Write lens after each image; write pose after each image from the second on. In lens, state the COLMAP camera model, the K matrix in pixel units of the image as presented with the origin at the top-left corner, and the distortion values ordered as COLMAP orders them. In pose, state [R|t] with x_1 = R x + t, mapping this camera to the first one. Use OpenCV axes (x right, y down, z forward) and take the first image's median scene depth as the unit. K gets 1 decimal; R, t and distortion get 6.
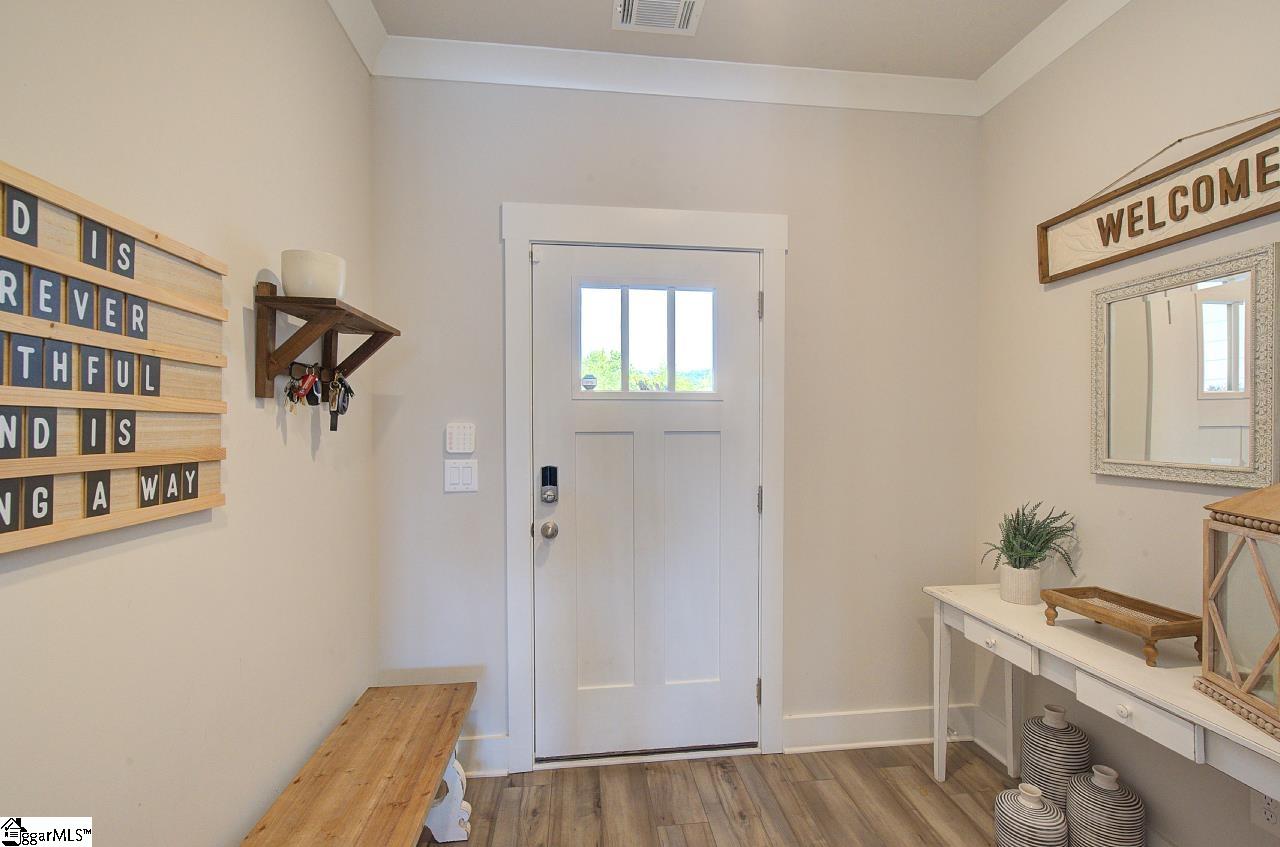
lens RADIAL K [[584.1, 0, 649.3], [0, 584.1, 428.7], [0, 0, 1]] dist [-0.003520, -0.000086]
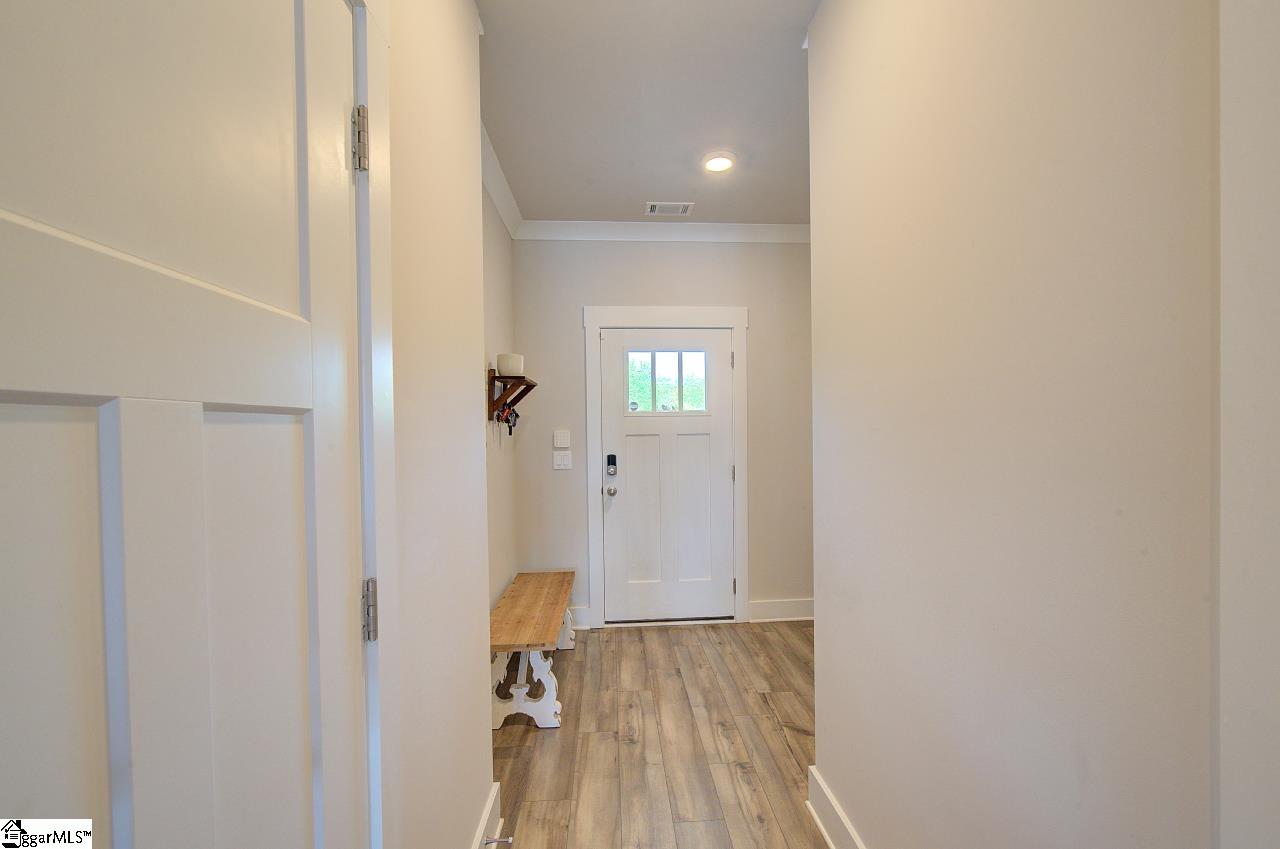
lens RADIAL K [[550.9, 0, 645.6], [0, 550.9, 430.9], [0, 0, 1]] dist [0.002645, 0.000784]
pose [[0.998088, -0.010682, -0.060881, 0.033609], [0.010728, 0.999942, 0.000426, -0.006520], [0.060873, -0.001078, 0.998145, -0.658217]]
